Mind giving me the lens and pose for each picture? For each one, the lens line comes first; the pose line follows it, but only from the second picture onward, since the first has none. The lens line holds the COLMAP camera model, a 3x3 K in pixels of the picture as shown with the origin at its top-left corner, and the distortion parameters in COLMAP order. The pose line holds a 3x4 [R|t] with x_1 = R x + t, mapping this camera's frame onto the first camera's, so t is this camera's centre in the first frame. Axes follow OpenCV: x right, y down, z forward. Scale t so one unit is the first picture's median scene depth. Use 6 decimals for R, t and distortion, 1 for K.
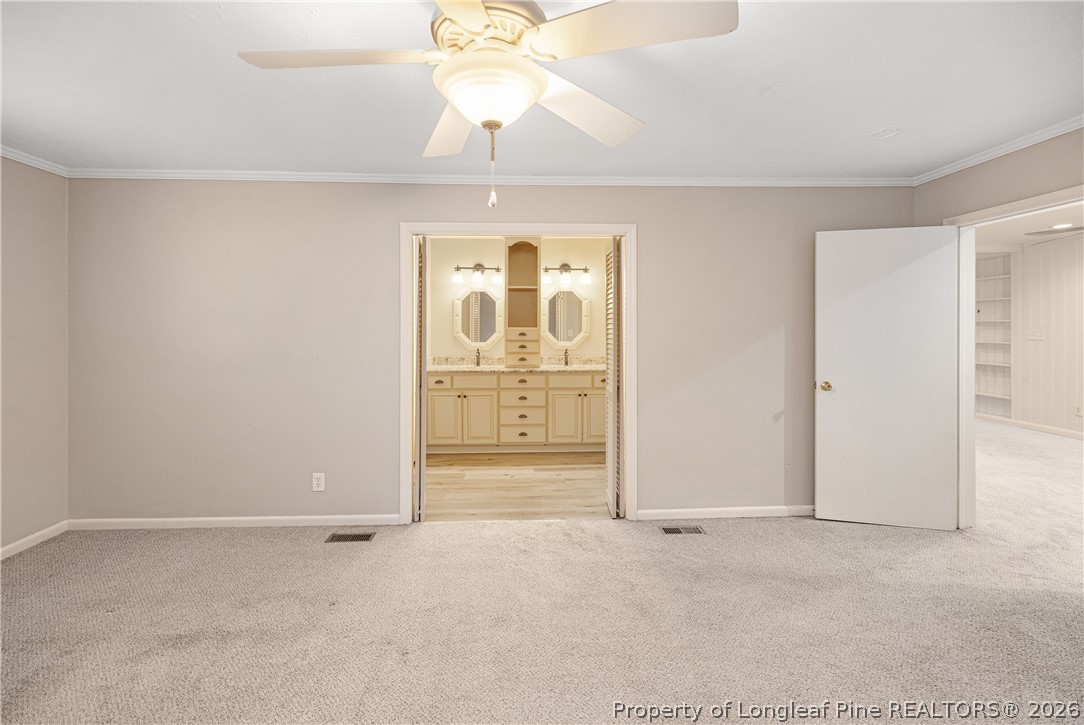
lens RADIAL K [[479.4, 0, 546.2], [0, 479.4, 319.8], [0, 0, 1]] dist [-0.000510, 0.000700]
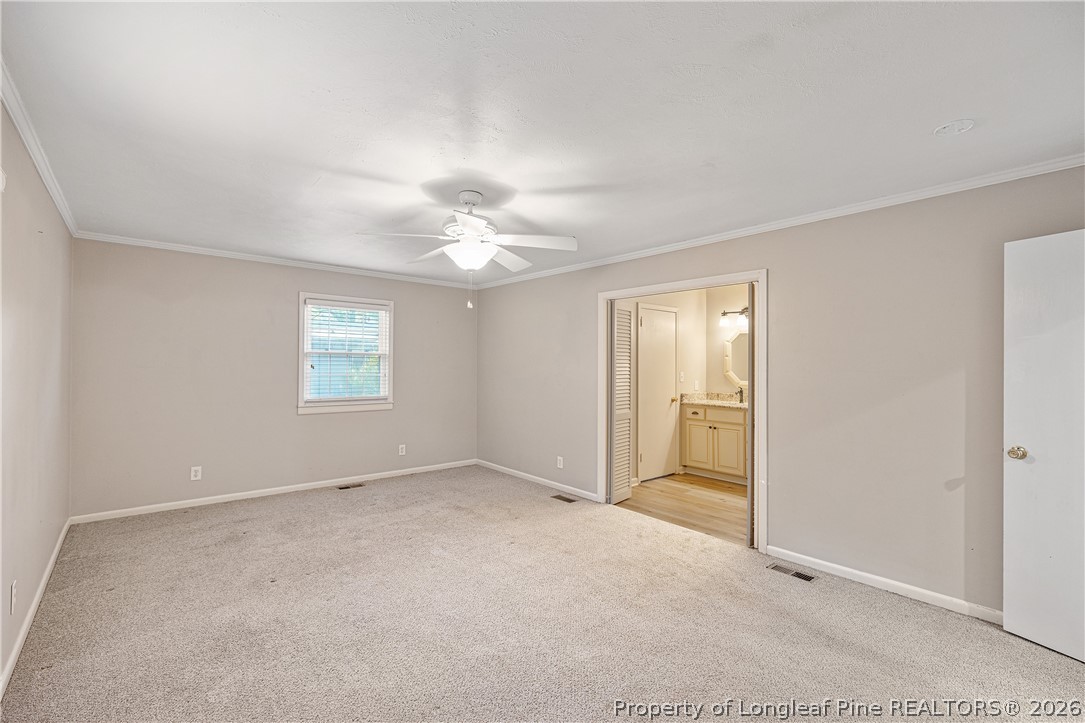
lens RADIAL K [[479.8, 0, 538.8], [0, 479.8, 360.1], [0, 0, 1]] dist [-0.000510, 0.000700]
pose [[0.607740, 0.001434, -0.794134, 0.644411], [0.001625, 0.999994, 0.003049, -0.005608], [0.794134, -0.003144, 0.607735, -0.018937]]
